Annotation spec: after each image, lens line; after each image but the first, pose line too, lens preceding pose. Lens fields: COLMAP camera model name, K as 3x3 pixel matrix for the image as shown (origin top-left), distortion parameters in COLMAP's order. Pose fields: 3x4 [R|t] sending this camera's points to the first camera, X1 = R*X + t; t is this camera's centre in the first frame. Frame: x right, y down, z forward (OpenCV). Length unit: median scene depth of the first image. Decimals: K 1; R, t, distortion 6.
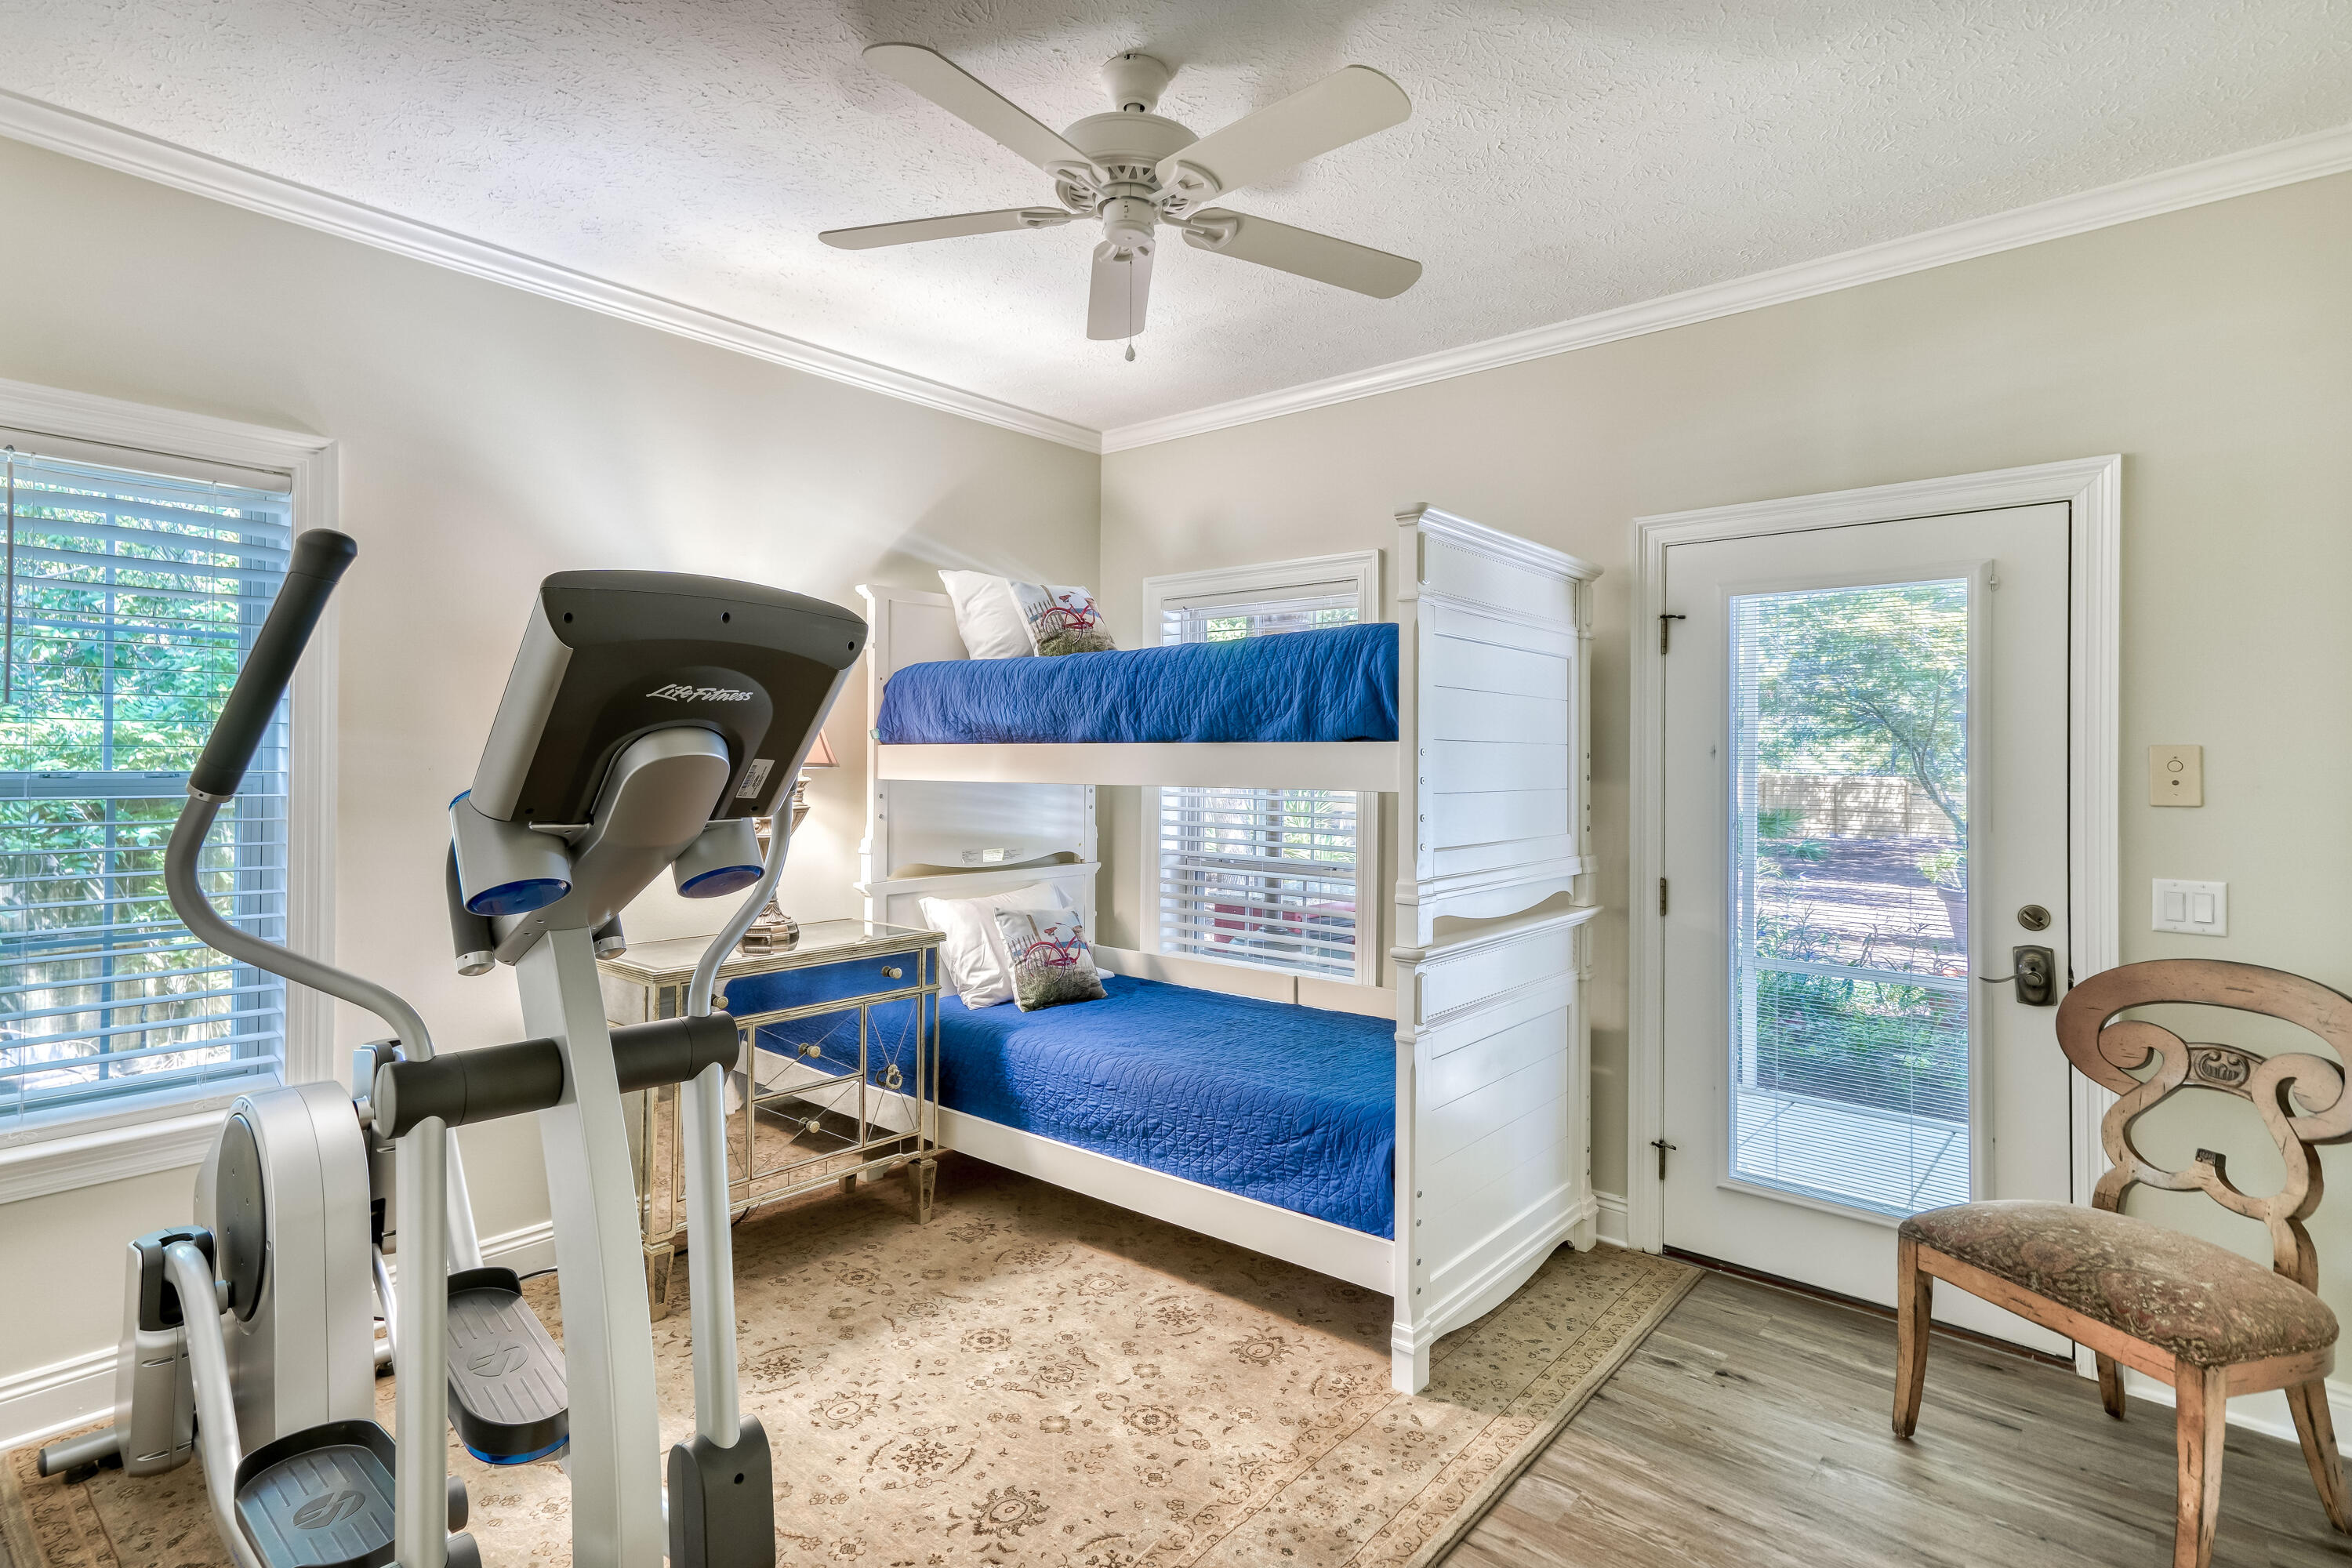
lens RADIAL K [[1176.9, 0, 1176.0], [0, 1176.9, 784.0], [0, 0, 1]] dist [0.004985, 0.019781]
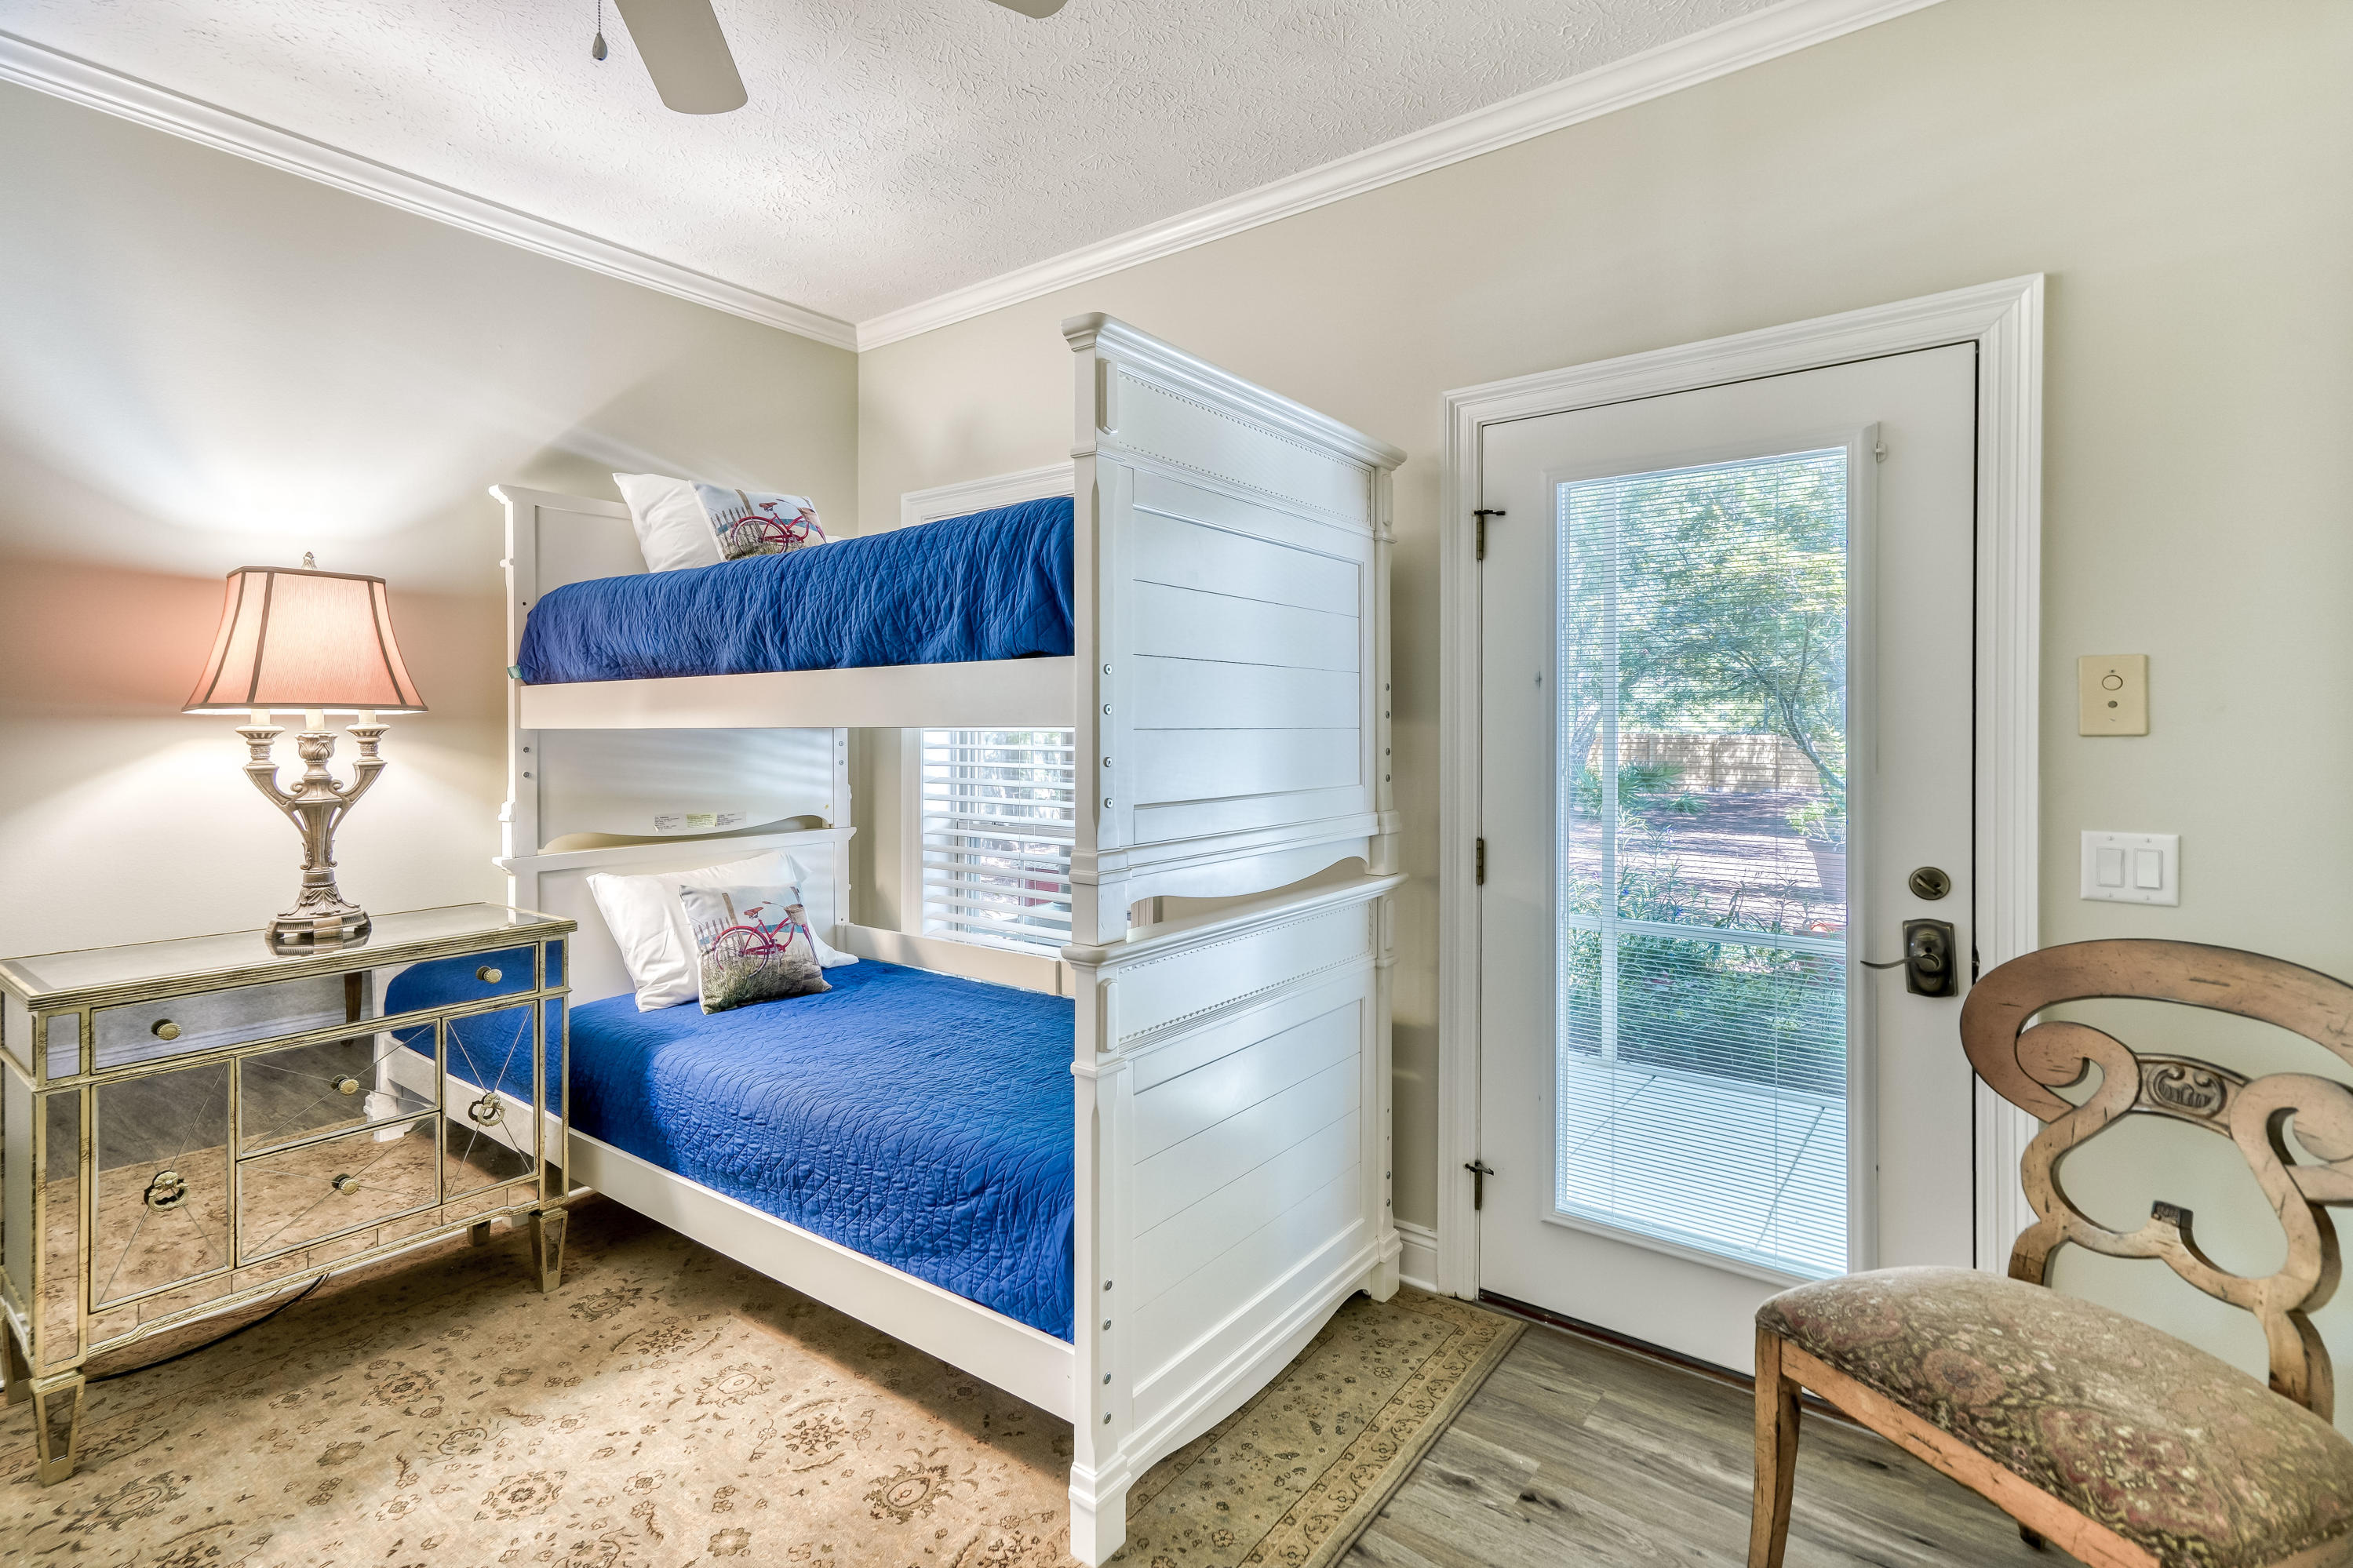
lens RADIAL K [[1078.4, 0, 1161.3], [0, 1078.4, 774.0], [0, 0, 1]] dist [-0.001668, 0.010666]
pose [[0.999351, -0.012249, 0.033878, 0.192190], [0.011535, 0.999709, 0.021184, 0.019883], [-0.034128, -0.020780, 0.999201, 0.303444]]
